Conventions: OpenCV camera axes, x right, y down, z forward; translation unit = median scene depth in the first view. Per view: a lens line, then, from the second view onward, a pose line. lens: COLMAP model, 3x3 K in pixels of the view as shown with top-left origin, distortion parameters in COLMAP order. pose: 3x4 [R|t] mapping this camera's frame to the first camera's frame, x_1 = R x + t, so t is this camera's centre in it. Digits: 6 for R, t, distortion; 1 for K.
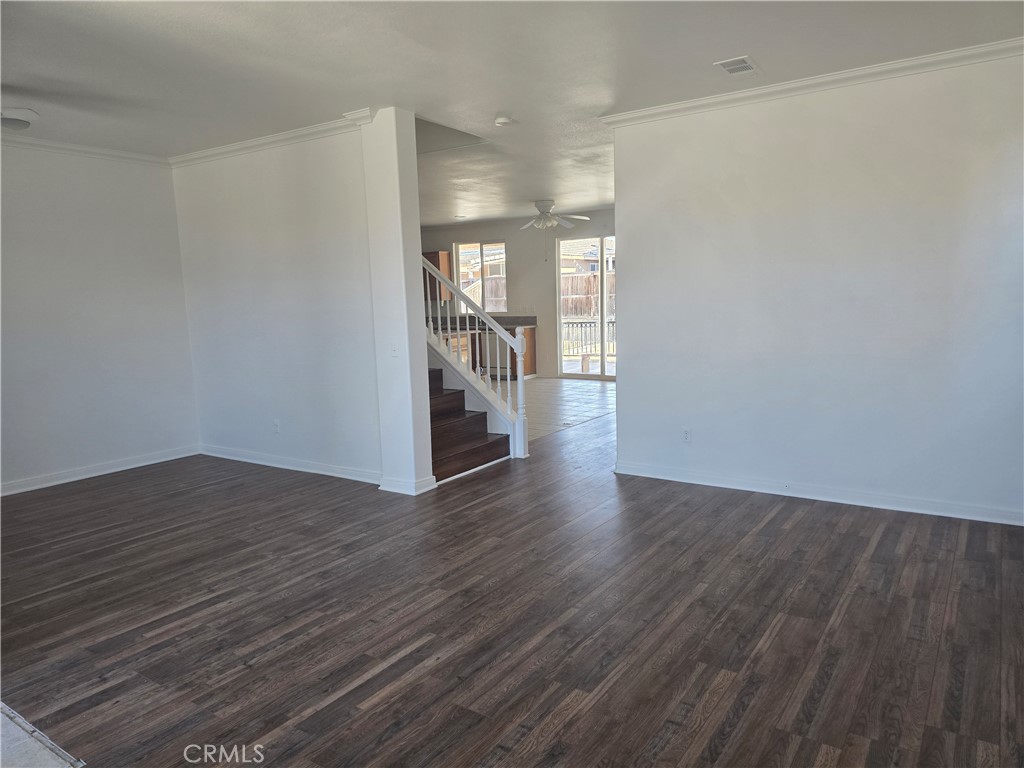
lens RADIAL K [[690.3, 0, 511.3], [0, 690.3, 384.8], [0, 0, 1]] dist [0.036559, -0.037814]
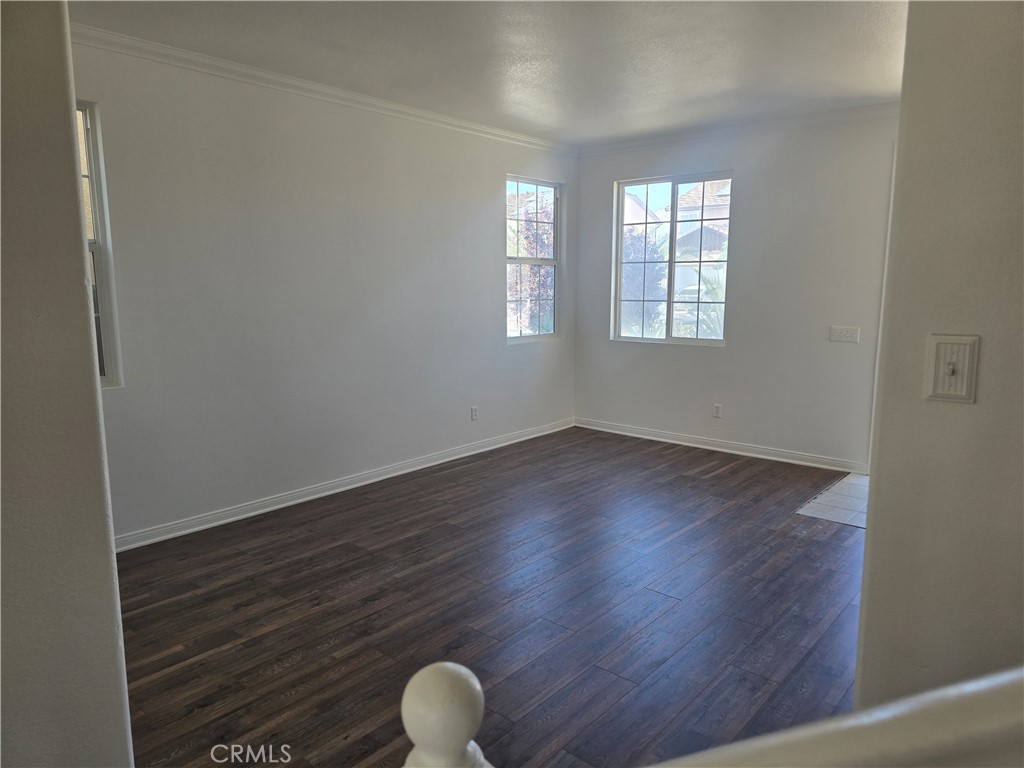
lens RADIAL K [[690.3, 0, 504.2], [0, 690.3, 393.7], [0, 0, 1]] dist [0.036559, -0.037814]
pose [[-0.991940, 0.005892, 0.126572, -0.018426], [0.042622, 0.956225, 0.289512, -0.281866], [-0.119326, 0.292573, -0.948769, 1.954025]]
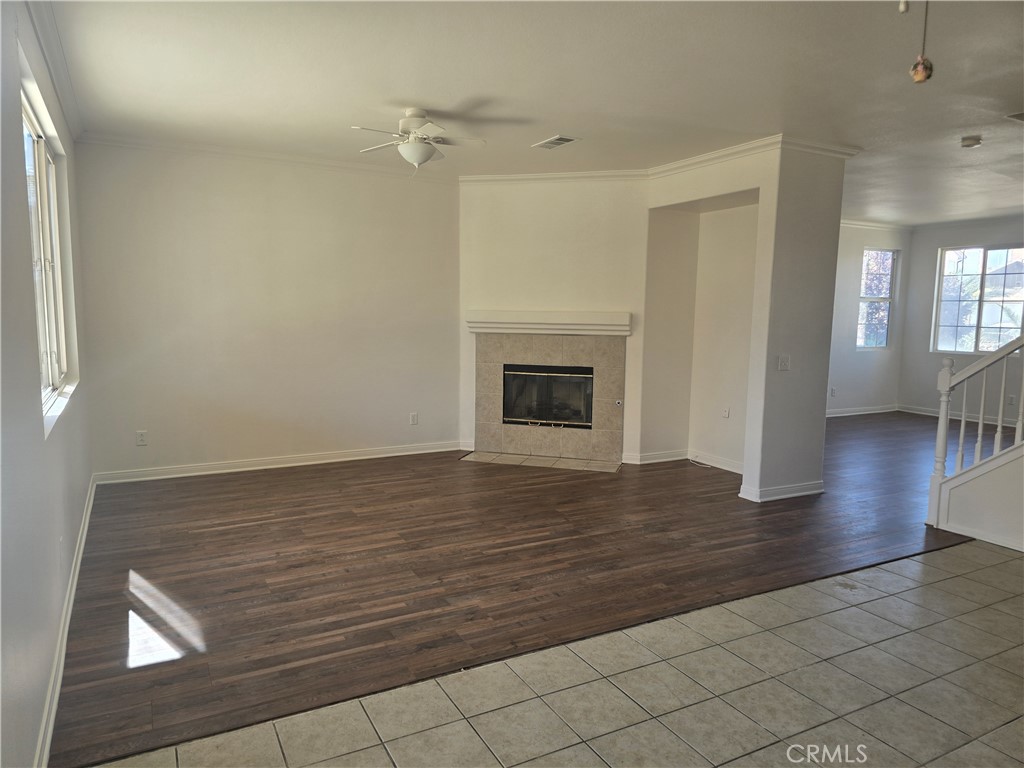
lens RADIAL K [[690.3, 0, 503.8], [0, 690.3, 393.0], [0, 0, 1]] dist [0.036559, -0.037814]
pose [[-0.881222, -0.041655, 0.470863, -0.018049], [0.061878, 0.977373, 0.202268, -0.282135], [-0.468634, 0.207380, -0.858706, 1.957881]]
